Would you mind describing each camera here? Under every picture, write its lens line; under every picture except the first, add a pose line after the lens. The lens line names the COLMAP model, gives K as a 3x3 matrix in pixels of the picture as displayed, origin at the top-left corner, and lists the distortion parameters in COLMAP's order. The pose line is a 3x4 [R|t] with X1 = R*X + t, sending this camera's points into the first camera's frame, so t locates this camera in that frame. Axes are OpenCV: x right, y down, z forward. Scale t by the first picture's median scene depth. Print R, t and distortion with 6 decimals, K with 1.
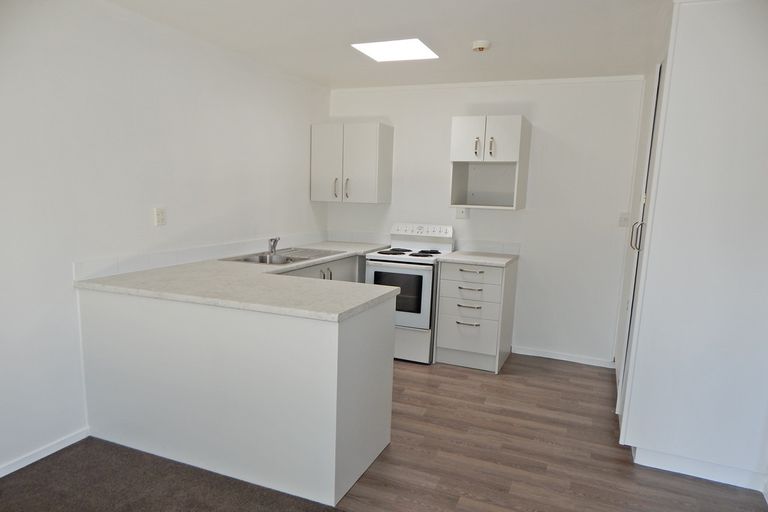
lens RADIAL K [[509.7, 0, 384.5], [0, 509.7, 276.2], [0, 0, 1]] dist [-0.000666, -0.001889]
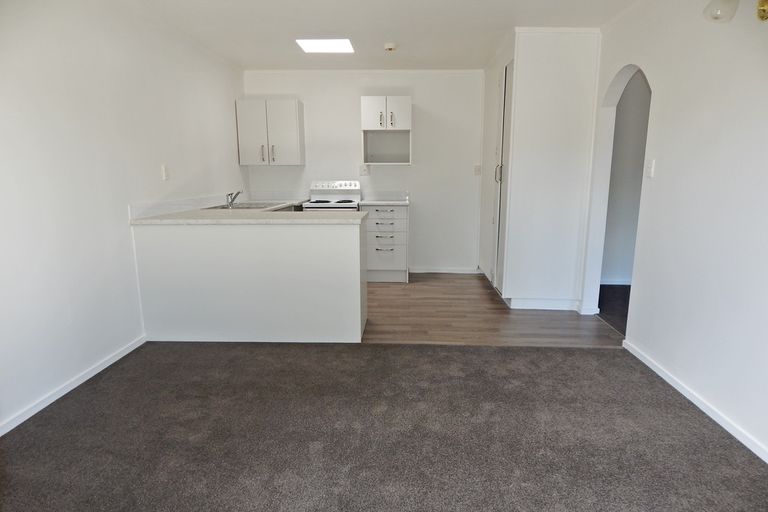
lens RADIAL K [[509.7, 0, 384.5], [0, 509.7, 276.2], [0, 0, 1]] dist [-0.000666, -0.001889]
pose [[0.937821, -0.096461, 0.333446, -0.307734], [0.083291, 0.995083, 0.053603, 0.093149], [-0.336977, -0.022497, 0.941244, -0.299602]]
